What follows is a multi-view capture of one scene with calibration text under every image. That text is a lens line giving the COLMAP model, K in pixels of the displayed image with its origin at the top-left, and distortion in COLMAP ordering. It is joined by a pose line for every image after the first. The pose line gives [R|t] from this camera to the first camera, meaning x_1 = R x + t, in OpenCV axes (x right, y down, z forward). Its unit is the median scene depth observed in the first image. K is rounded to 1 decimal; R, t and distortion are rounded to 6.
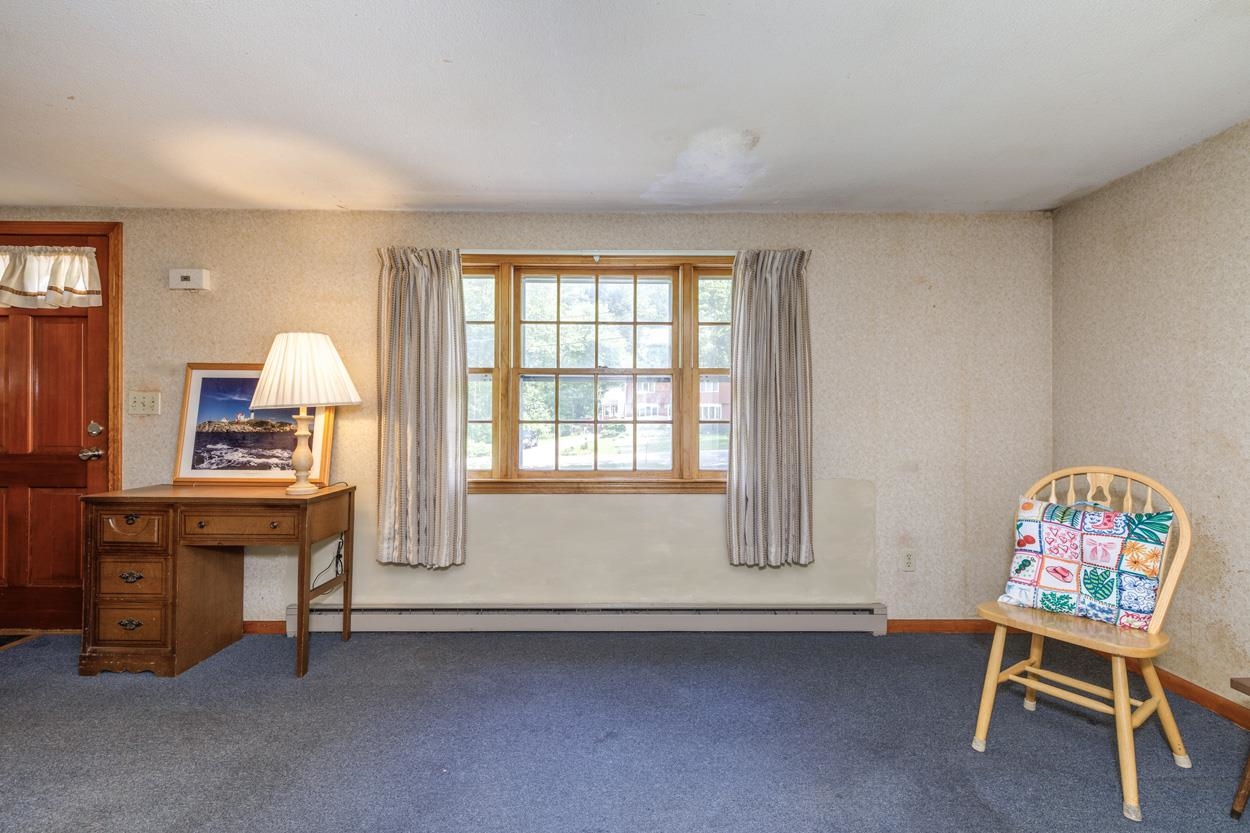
lens RADIAL K [[579.7, 0, 626.5], [0, 579.7, 412.3], [0, 0, 1]] dist [0.003715, 0.000448]
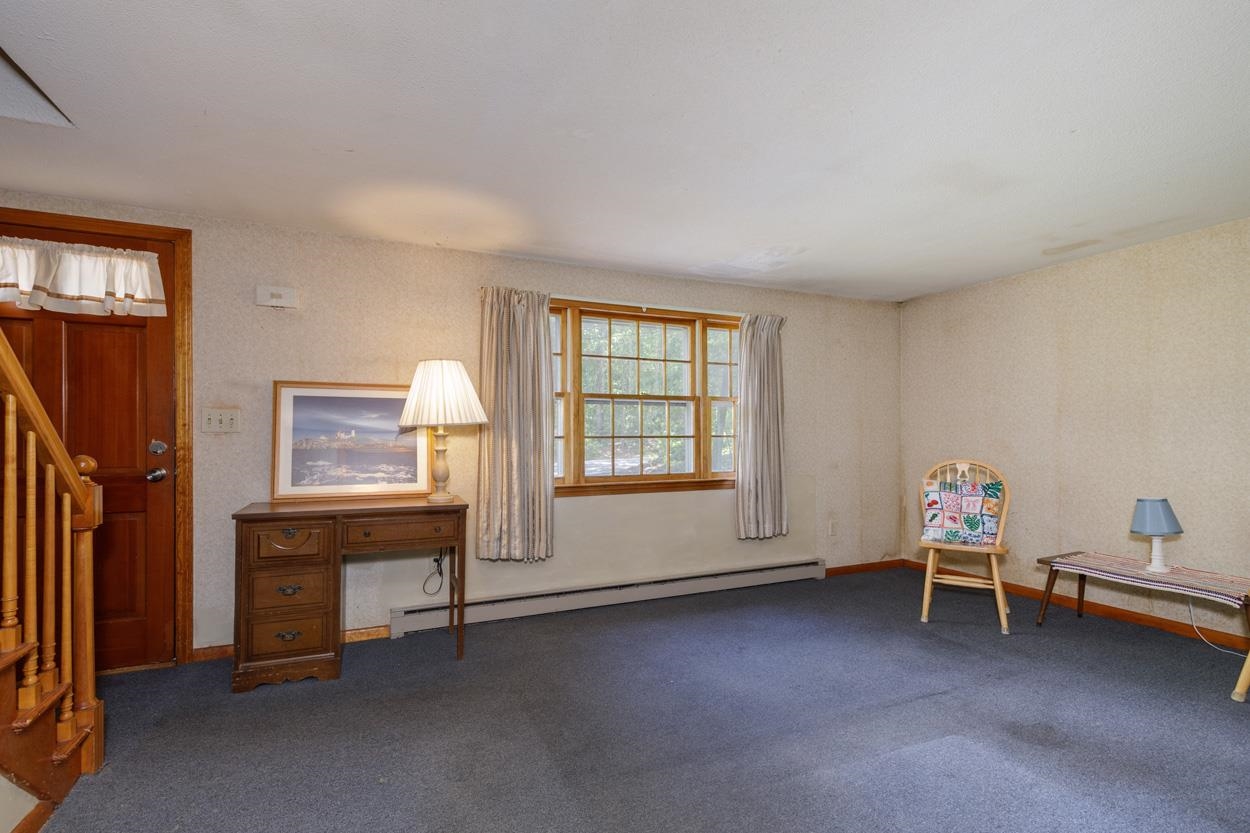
lens RADIAL K [[579.7, 0, 630.4], [0, 579.7, 427.3], [0, 0, 1]] dist [0.003715, 0.000448]
pose [[0.914004, 0.000422, 0.405704, -0.613359], [0.000799, 0.999996, -0.002840, -0.001226], [-0.405703, 0.002920, 0.914000, -0.161006]]
